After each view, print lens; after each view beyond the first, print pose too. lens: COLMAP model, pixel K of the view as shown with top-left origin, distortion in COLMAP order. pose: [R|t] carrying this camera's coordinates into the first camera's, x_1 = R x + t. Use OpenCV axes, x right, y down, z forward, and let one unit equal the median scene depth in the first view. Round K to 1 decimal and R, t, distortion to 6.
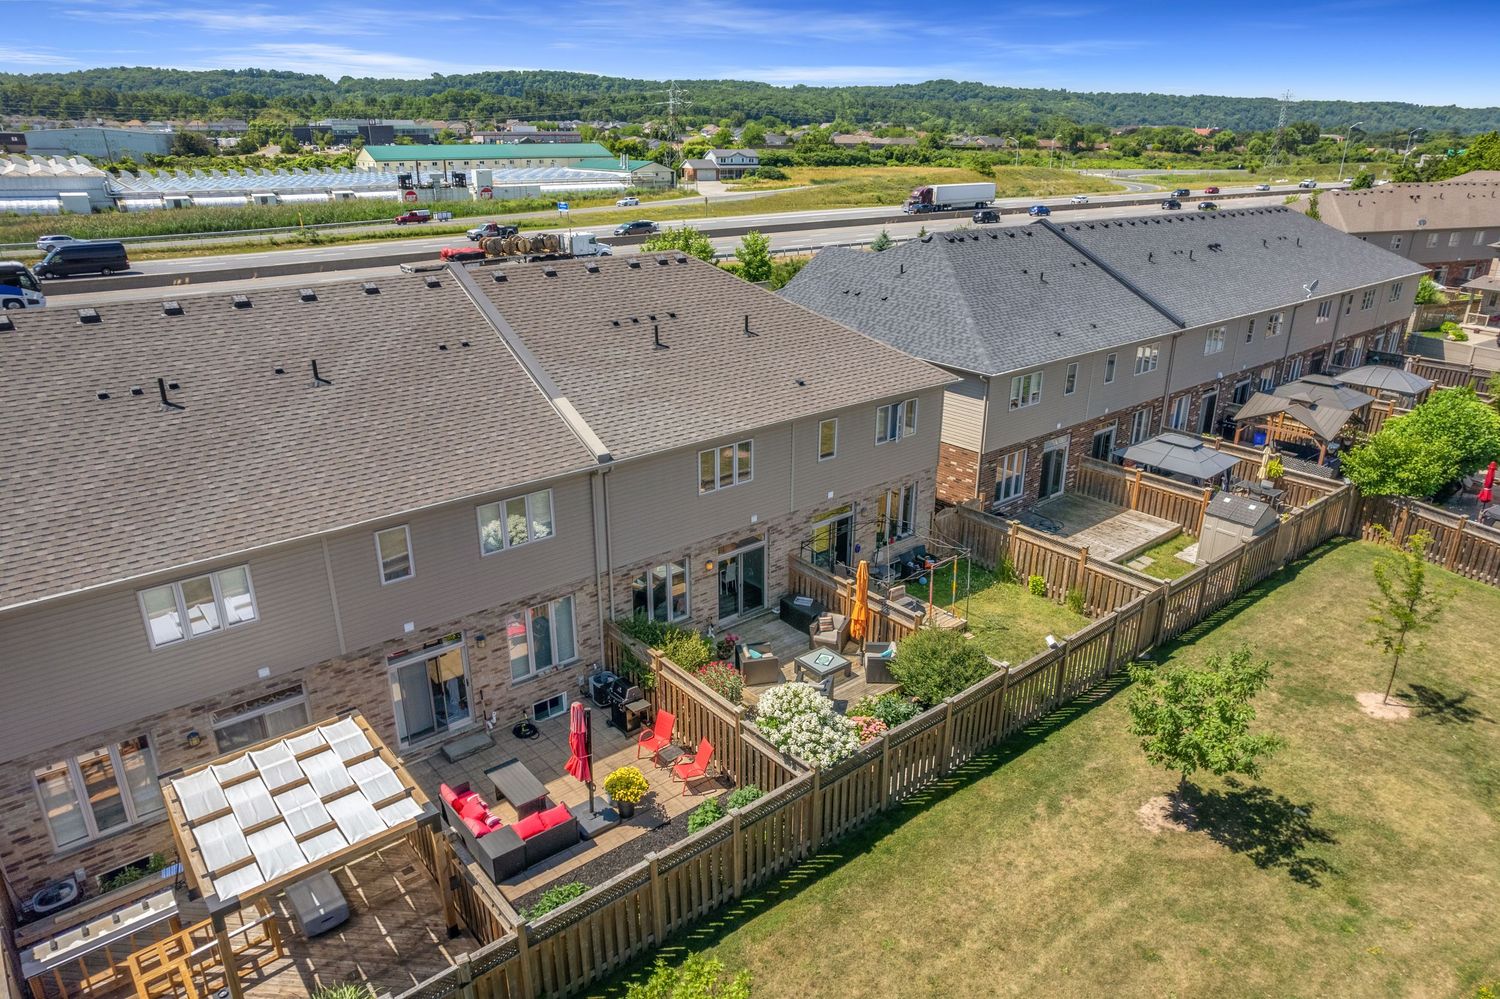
lens RADIAL K [[962.7, 0, 755.9], [0, 962.7, 501.3], [0, 0, 1]] dist [-0.077069, 0.073438]
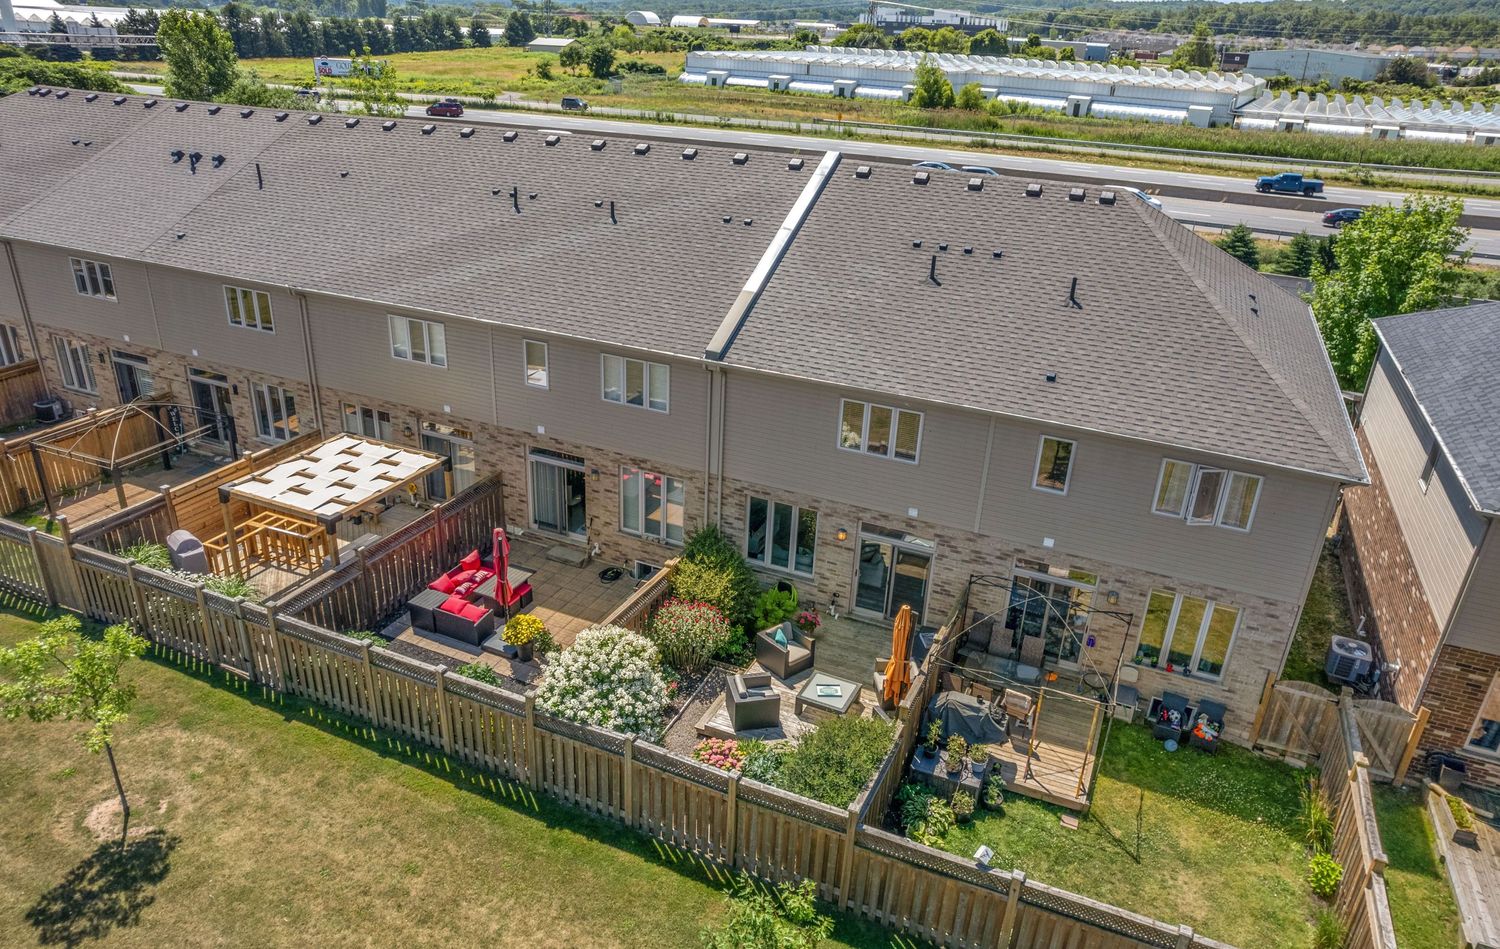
lens RADIAL K [[1000.8, 0, 756.6], [0, 1000.8, 479.3], [0, 0, 1]] dist [-0.068991, 0.069566]
pose [[0.440715, 0.386822, -0.810024, 0.581692], [-0.362555, 0.902214, 0.233589, -0.148192], [0.821172, 0.190732, 0.537864, 0.422206]]
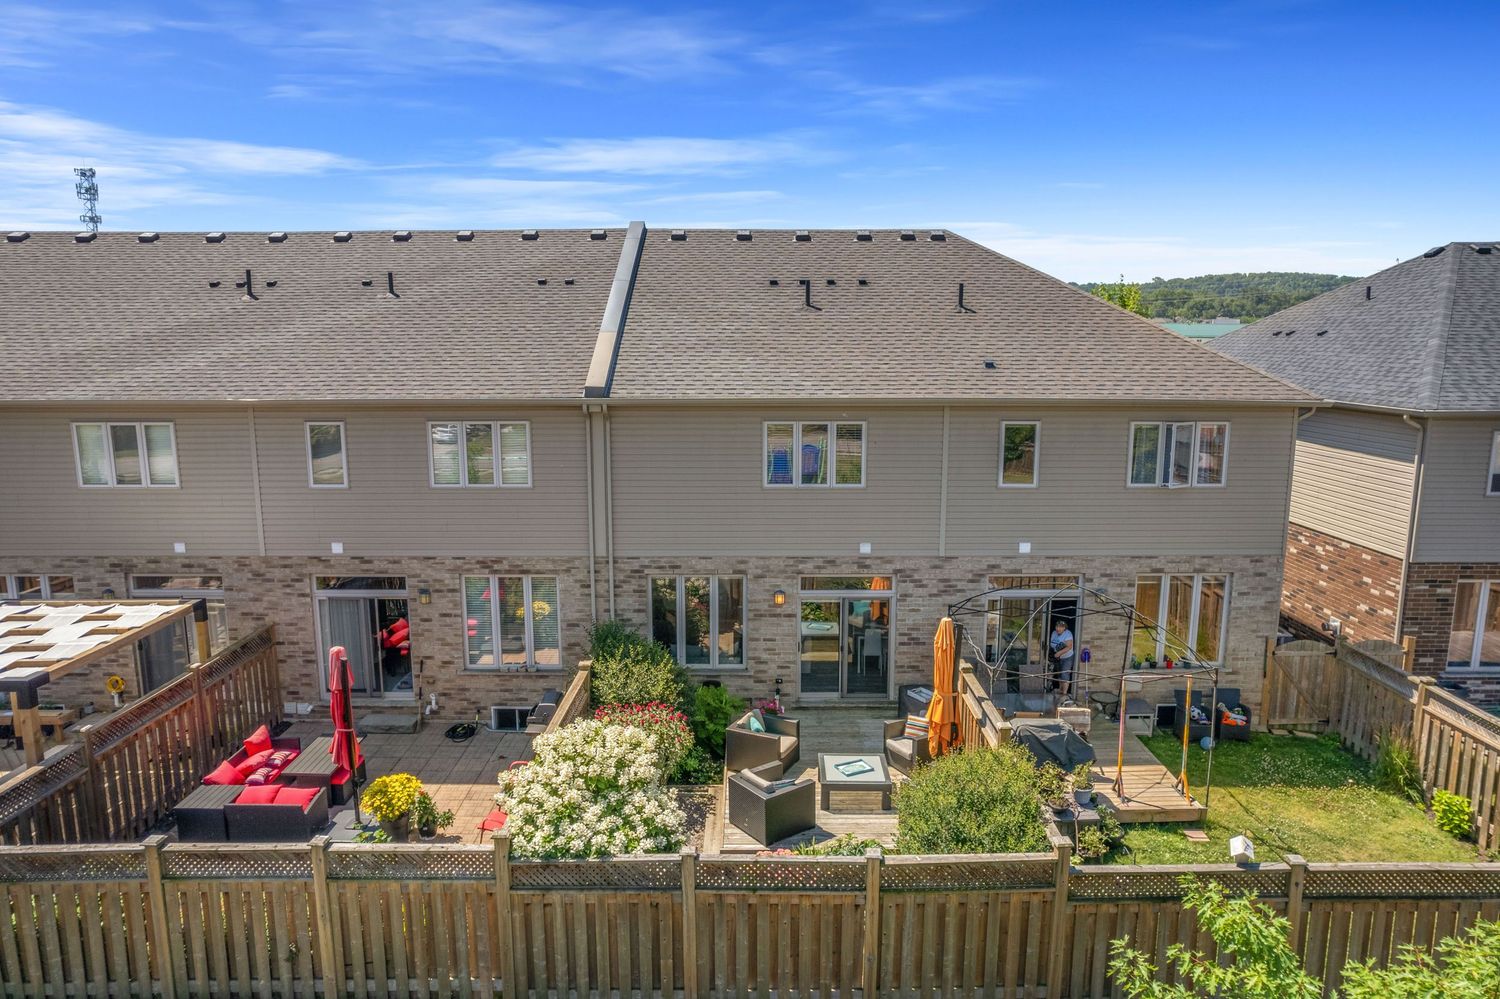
lens RADIAL K [[962.7, 0, 755.9], [0, 962.7, 501.3], [0, 0, 1]] dist [-0.077069, 0.073438]
pose [[0.766939, 0.103371, -0.633340, 0.345702], [-0.226760, 0.966925, -0.116776, 0.078817], [0.600321, 0.233177, 0.765012, 0.418603]]
